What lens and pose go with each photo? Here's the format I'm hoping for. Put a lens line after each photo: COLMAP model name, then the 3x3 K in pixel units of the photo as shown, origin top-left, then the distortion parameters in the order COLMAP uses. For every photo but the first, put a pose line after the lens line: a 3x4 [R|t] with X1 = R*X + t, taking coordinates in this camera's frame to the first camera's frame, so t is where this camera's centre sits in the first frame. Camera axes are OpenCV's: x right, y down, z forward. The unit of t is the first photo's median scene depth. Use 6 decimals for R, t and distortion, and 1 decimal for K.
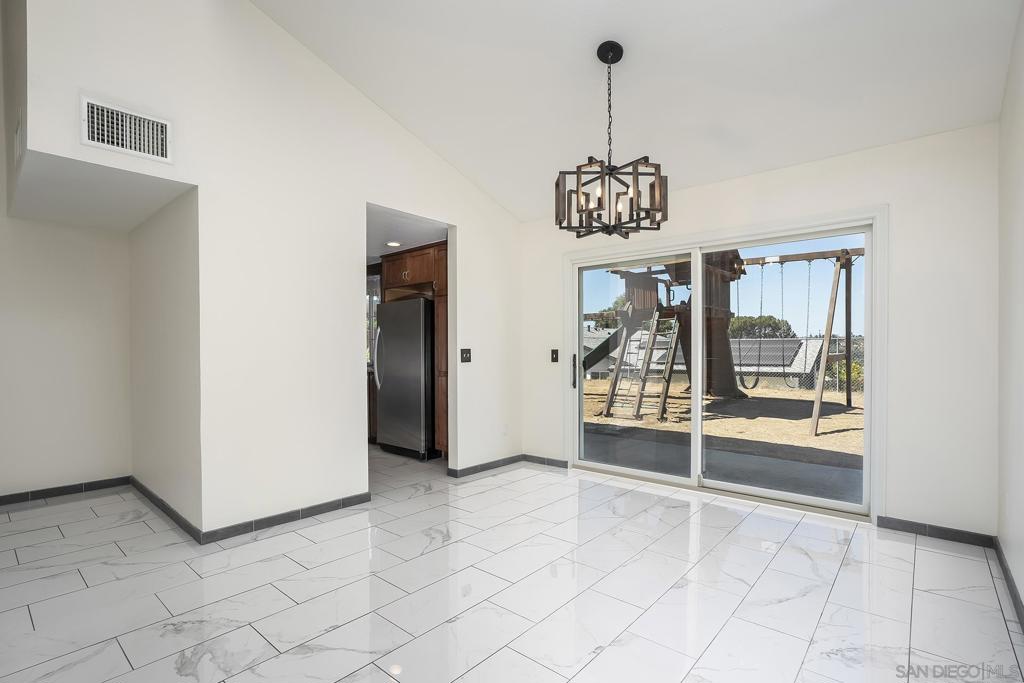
lens RADIAL K [[493.2, 0, 504.9], [0, 493.2, 353.2], [0, 0, 1]] dist [-0.003136, -0.000236]
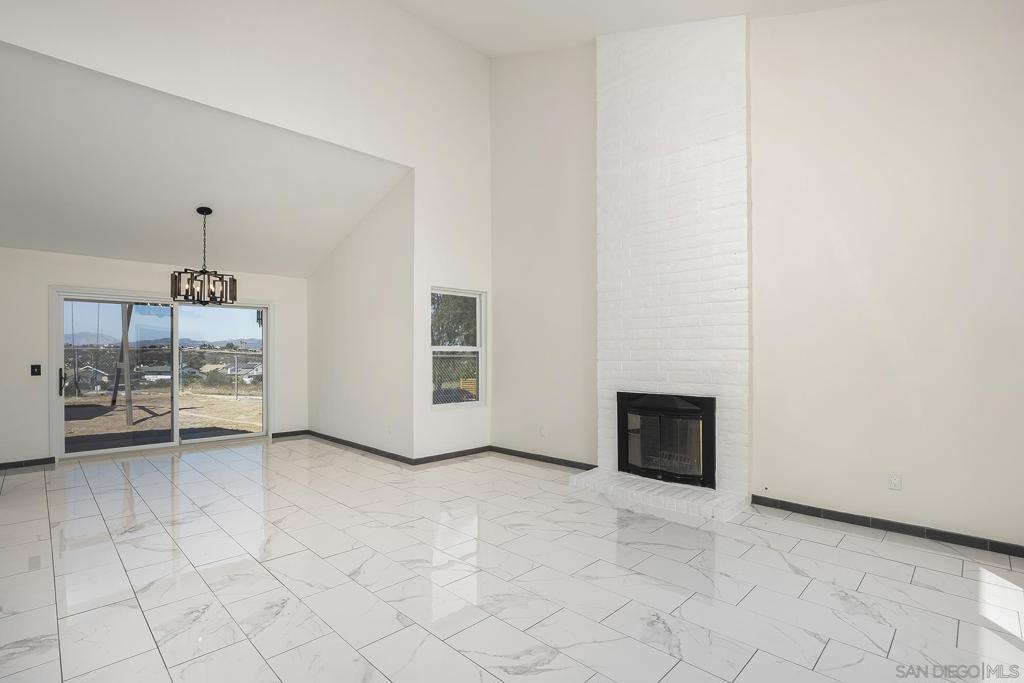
lens RADIAL K [[487.7, 0, 512.0], [0, 487.7, 347.2], [0, 0, 1]] dist [-0.015650, 0.000829]
pose [[0.080893, 0.018835, 0.996545, -1.144083], [0.011001, 0.999744, -0.019789, -0.017295], [-0.996662, 0.012564, 0.080665, -0.254736]]
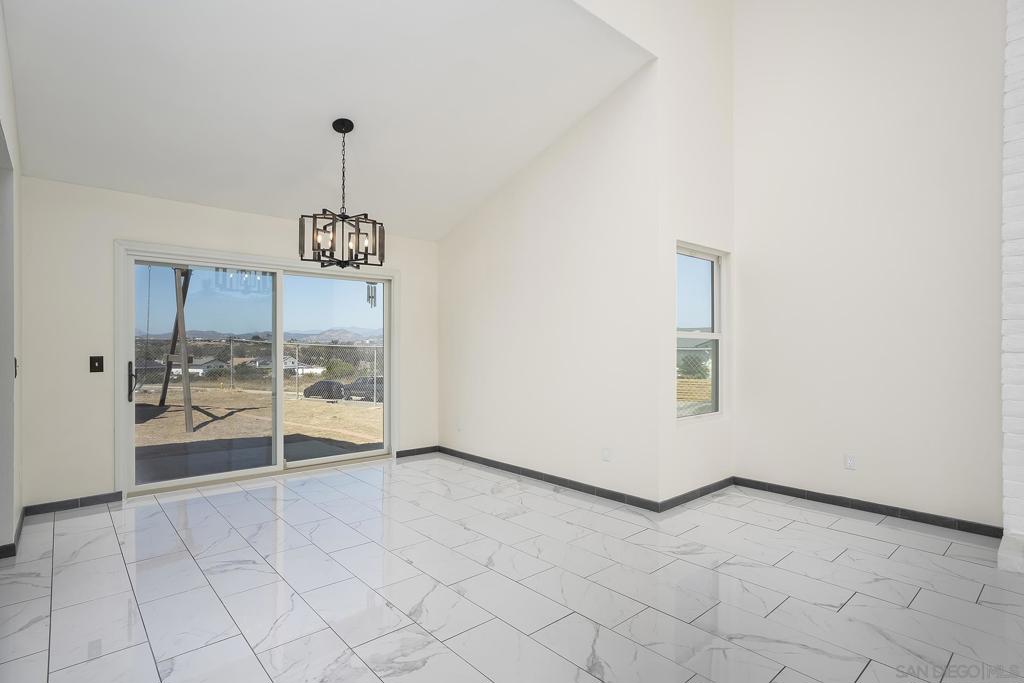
lens RADIAL K [[509.6, 0, 512.0], [0, 509.6, 341.5], [0, 0, 1]] dist [-0.001601, 0.000757]
pose [[0.136580, 0.017668, 0.990471, -0.752782], [0.007731, 0.999791, -0.018900, -0.012841], [-0.990599, 0.010239, 0.136415, 0.280838]]
